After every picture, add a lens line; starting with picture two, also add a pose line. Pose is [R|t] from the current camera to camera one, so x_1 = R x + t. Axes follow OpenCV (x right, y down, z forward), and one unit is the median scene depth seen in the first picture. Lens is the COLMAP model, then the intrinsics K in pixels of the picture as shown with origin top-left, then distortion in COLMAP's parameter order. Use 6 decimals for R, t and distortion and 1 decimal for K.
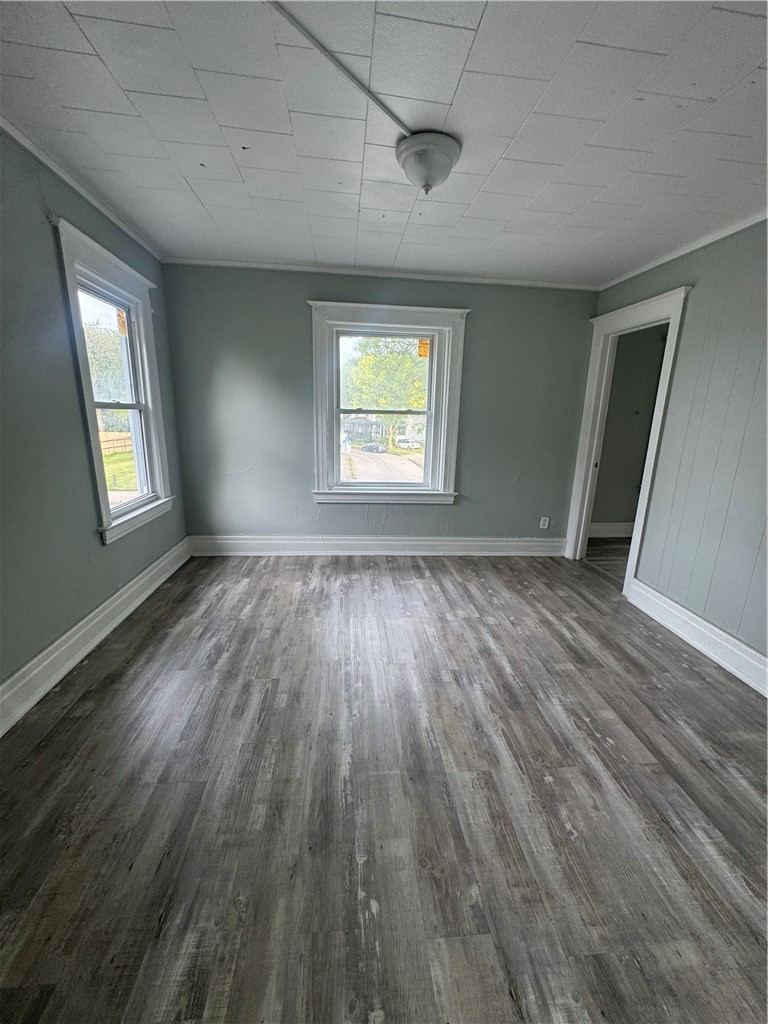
lens RADIAL K [[412.2, 0, 376.7], [0, 412.2, 507.7], [0, 0, 1]] dist [0.002519, 0.000220]
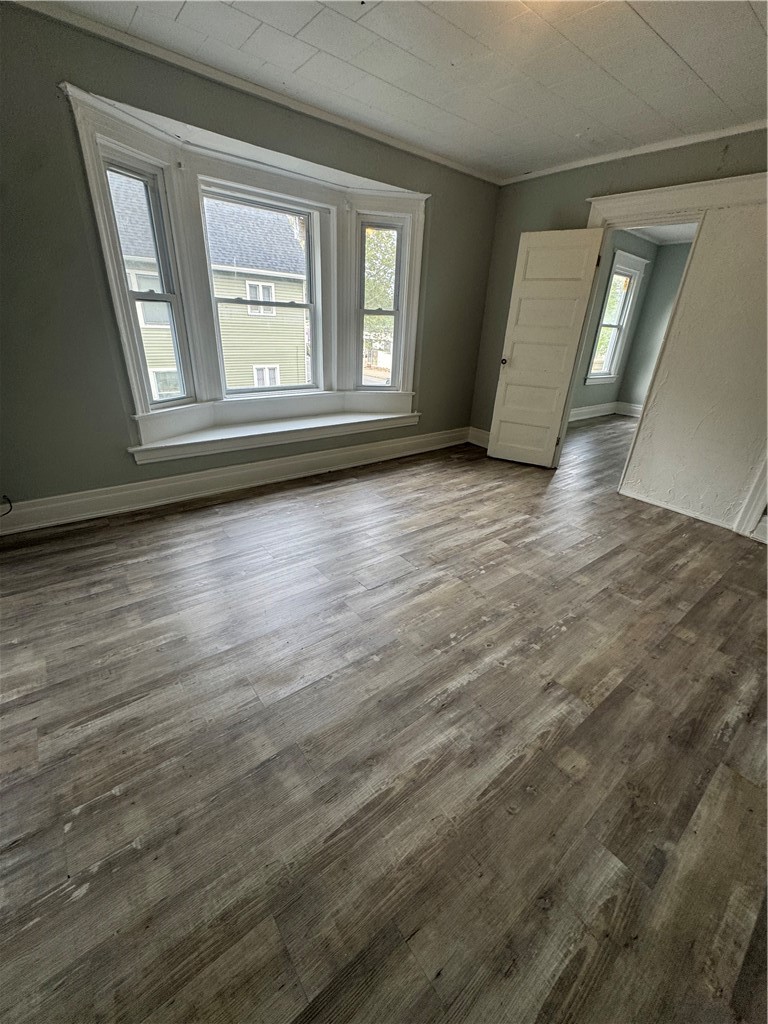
lens RADIAL K [[412.2, 0, 389.4], [0, 412.2, 507.6], [0, 0, 1]] dist [0.002519, 0.000220]
pose [[0.563170, 0.367495, -0.740127, 0.554132], [-0.223560, 0.930025, 0.291677, -0.073086], [0.795526, 0.001199, 0.605919, 0.329351]]
